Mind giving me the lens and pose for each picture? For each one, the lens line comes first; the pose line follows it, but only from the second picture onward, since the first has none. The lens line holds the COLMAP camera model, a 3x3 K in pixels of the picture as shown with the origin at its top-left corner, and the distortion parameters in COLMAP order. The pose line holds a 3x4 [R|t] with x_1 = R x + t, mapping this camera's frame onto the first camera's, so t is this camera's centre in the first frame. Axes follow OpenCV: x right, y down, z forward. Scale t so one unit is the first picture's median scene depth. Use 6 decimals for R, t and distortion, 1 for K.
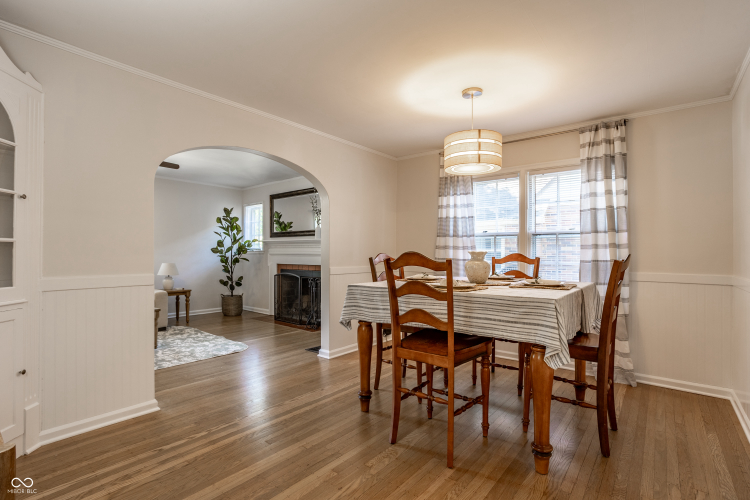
lens RADIAL K [[372.2, 0, 372.6], [0, 372.2, 250.6], [0, 0, 1]] dist [0.005177, 0.000601]
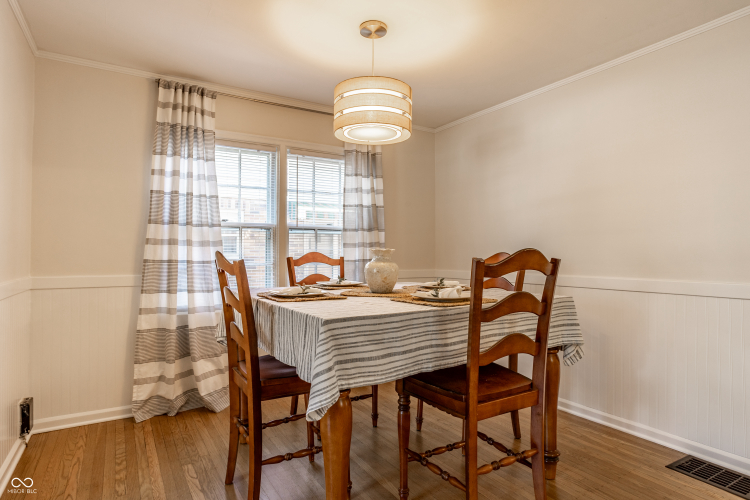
lens RADIAL K [[439.4, 0, 374.6], [0, 439.4, 243.9], [0, 0, 1]] dist [0.008442, 0.000621]
pose [[0.348455, 0.003499, 0.937319, -0.360450], [-0.018480, 0.999824, 0.003138, -0.014587], [-0.937143, -0.018415, 0.348458, 0.462716]]
